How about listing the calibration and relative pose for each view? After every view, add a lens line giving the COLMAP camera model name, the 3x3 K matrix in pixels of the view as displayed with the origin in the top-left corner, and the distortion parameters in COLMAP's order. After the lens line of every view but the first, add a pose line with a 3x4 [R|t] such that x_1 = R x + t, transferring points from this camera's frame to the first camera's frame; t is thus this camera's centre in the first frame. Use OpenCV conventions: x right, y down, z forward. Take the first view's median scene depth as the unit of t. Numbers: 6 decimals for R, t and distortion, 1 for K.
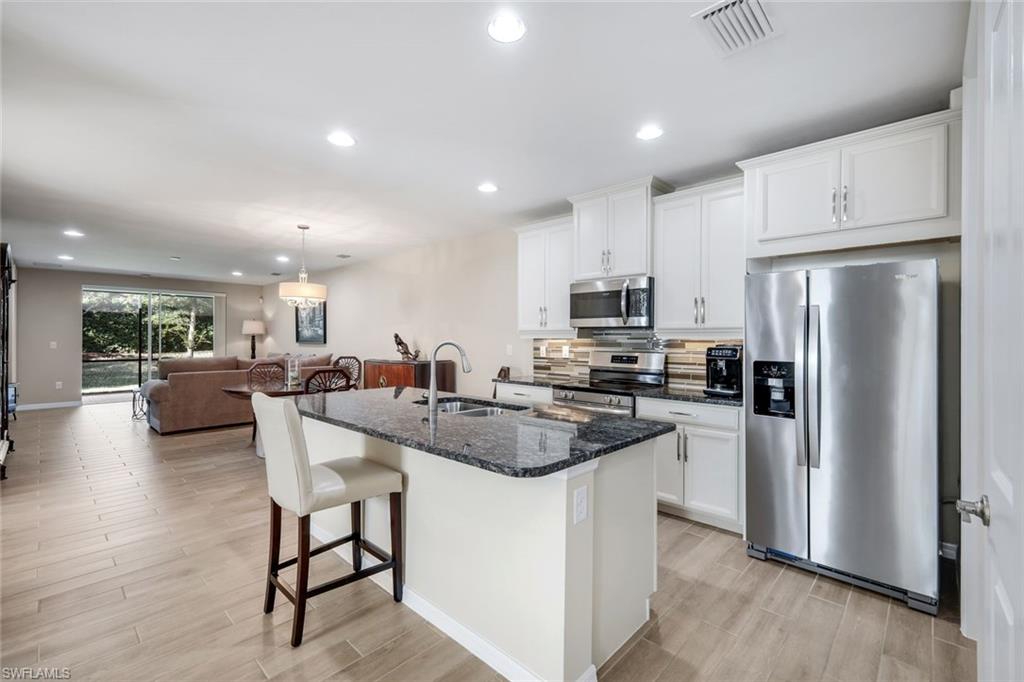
lens RADIAL K [[448.5, 0, 512.0], [0, 448.5, 341.0], [0, 0, 1]] dist [0.000713, 0.000246]
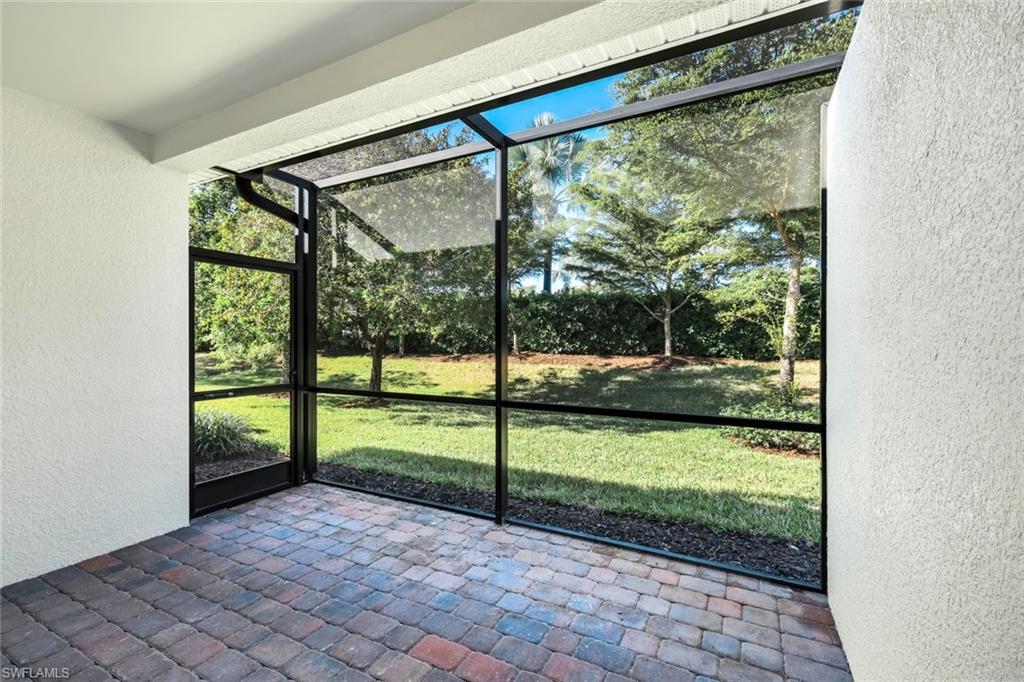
lens RADIAL K [[448.5, 0, 512.0], [0, 448.5, 341.0], [0, 0, 1]] dist [0.000713, 0.000246]
pose [[0.264902, -0.001938, -0.964273, -1.114043], [-0.000277, 0.999998, -0.002086, 0.007446], [0.964275, 0.000819, 0.264901, 1.869504]]
